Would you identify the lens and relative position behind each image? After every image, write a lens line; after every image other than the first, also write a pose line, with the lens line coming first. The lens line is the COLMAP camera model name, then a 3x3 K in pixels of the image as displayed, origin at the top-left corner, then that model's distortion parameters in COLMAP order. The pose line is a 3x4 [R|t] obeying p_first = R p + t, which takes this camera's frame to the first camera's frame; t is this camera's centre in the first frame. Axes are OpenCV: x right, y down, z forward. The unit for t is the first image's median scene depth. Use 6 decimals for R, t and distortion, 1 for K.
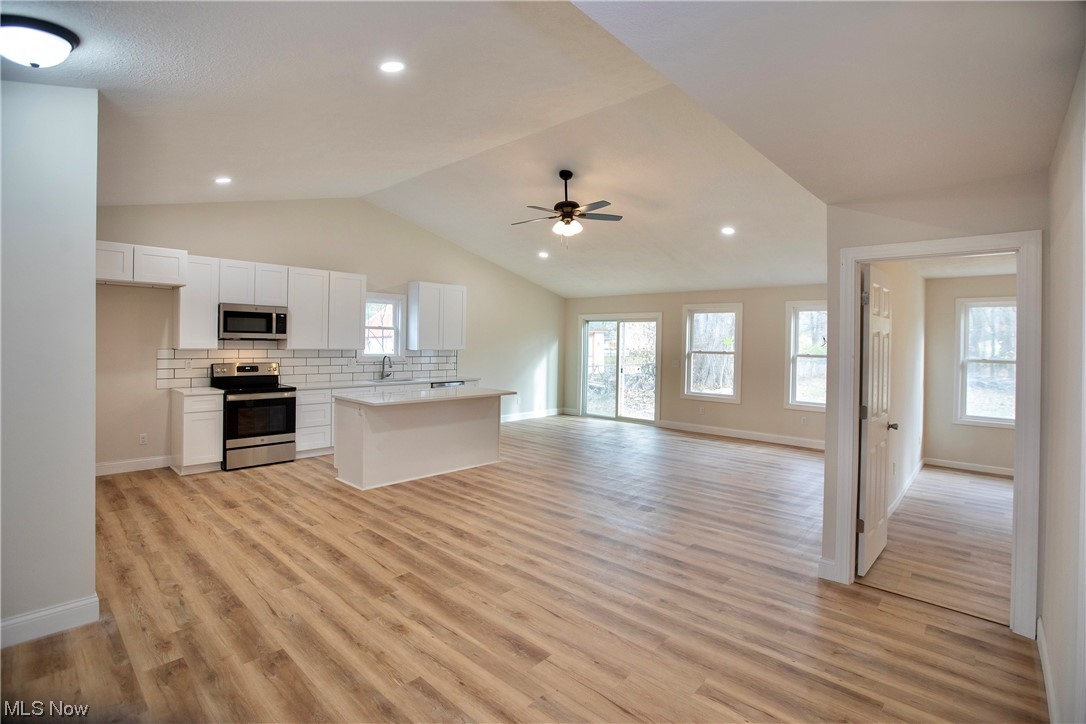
lens RADIAL K [[501.5, 0, 544.9], [0, 501.5, 359.1], [0, 0, 1]] dist [-0.017992, 0.002305]
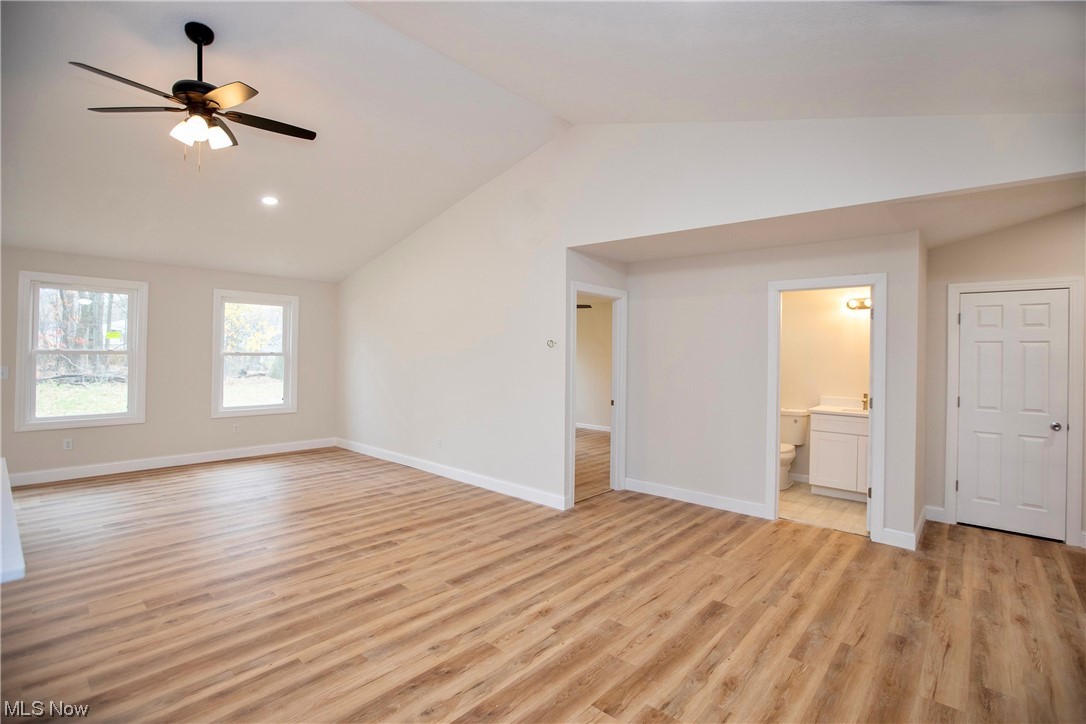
lens RADIAL K [[501.5, 0, 546.2], [0, 501.5, 355.1], [0, 0, 1]] dist [-0.017992, 0.002305]
pose [[-0.034255, -0.013794, 0.999318, -0.982794], [0.003688, 0.999896, 0.013928, -0.051643], [-0.999406, 0.004163, -0.034201, 1.149980]]
